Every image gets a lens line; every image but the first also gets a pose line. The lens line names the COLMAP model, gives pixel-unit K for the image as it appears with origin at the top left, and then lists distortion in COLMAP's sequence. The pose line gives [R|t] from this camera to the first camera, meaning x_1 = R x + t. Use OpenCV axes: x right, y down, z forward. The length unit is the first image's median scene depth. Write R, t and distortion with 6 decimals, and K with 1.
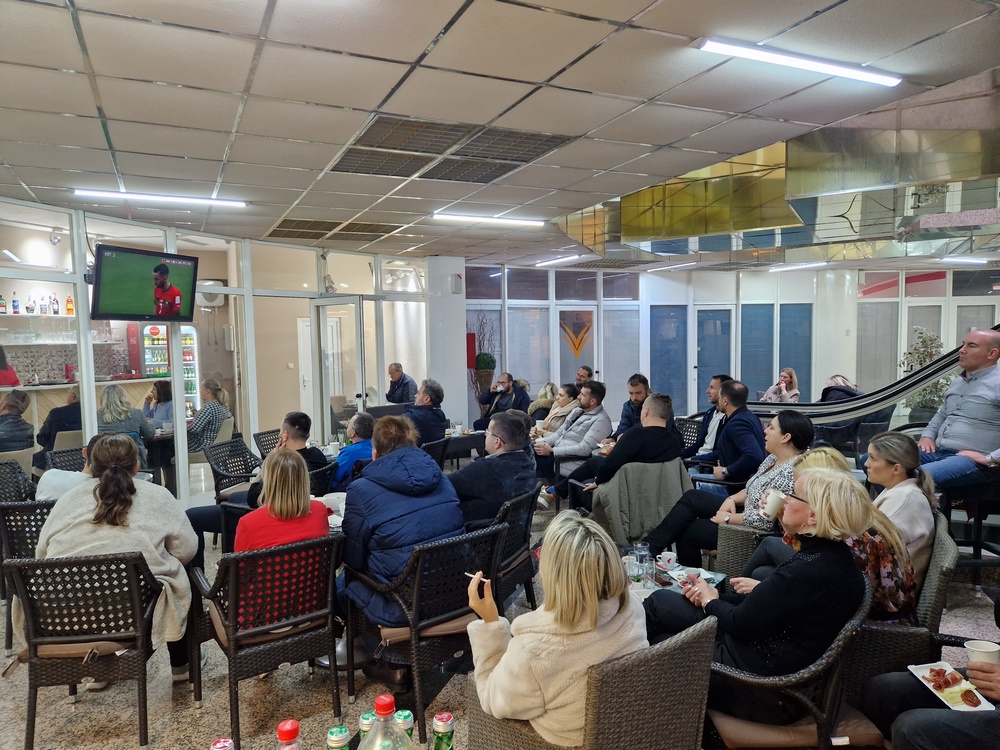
lens RADIAL K [[665.5, 0, 490.9], [0, 665.5, 371.4], [0, 0, 1]] dist [0.057706, -0.029814]
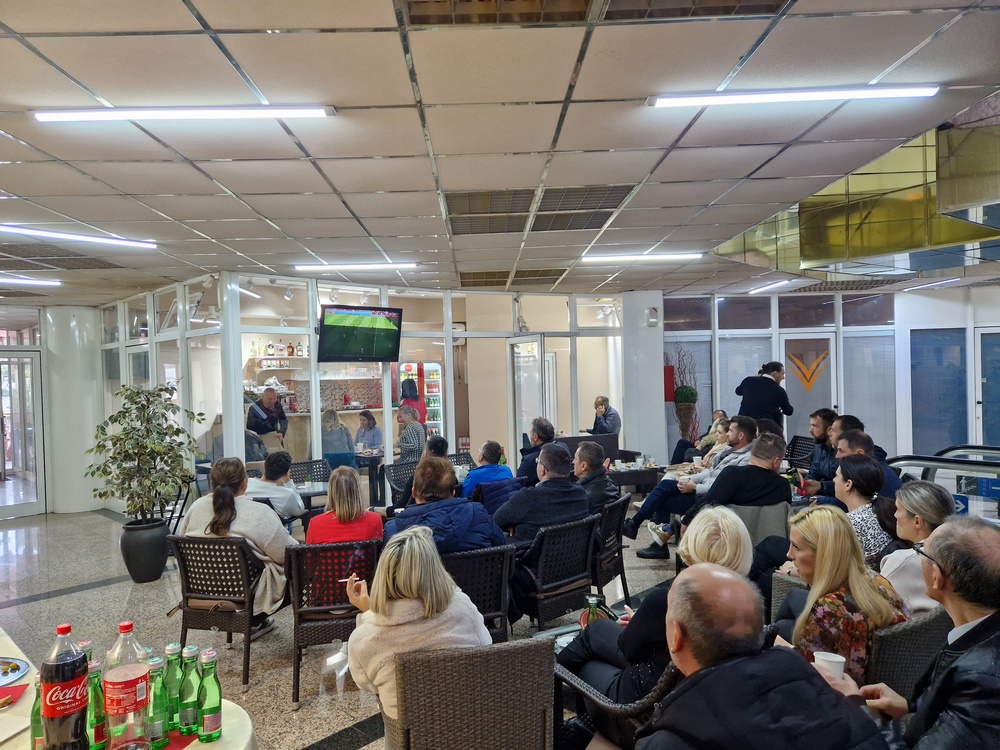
lens RADIAL K [[665.5, 0, 496.8], [0, 665.5, 369.3], [0, 0, 1]] dist [0.057706, -0.029814]
pose [[0.912681, -0.010576, -0.408536, 0.206568], [-0.009087, 0.998893, -0.046159, -0.005926], [0.408572, 0.045841, 0.911574, -0.017653]]
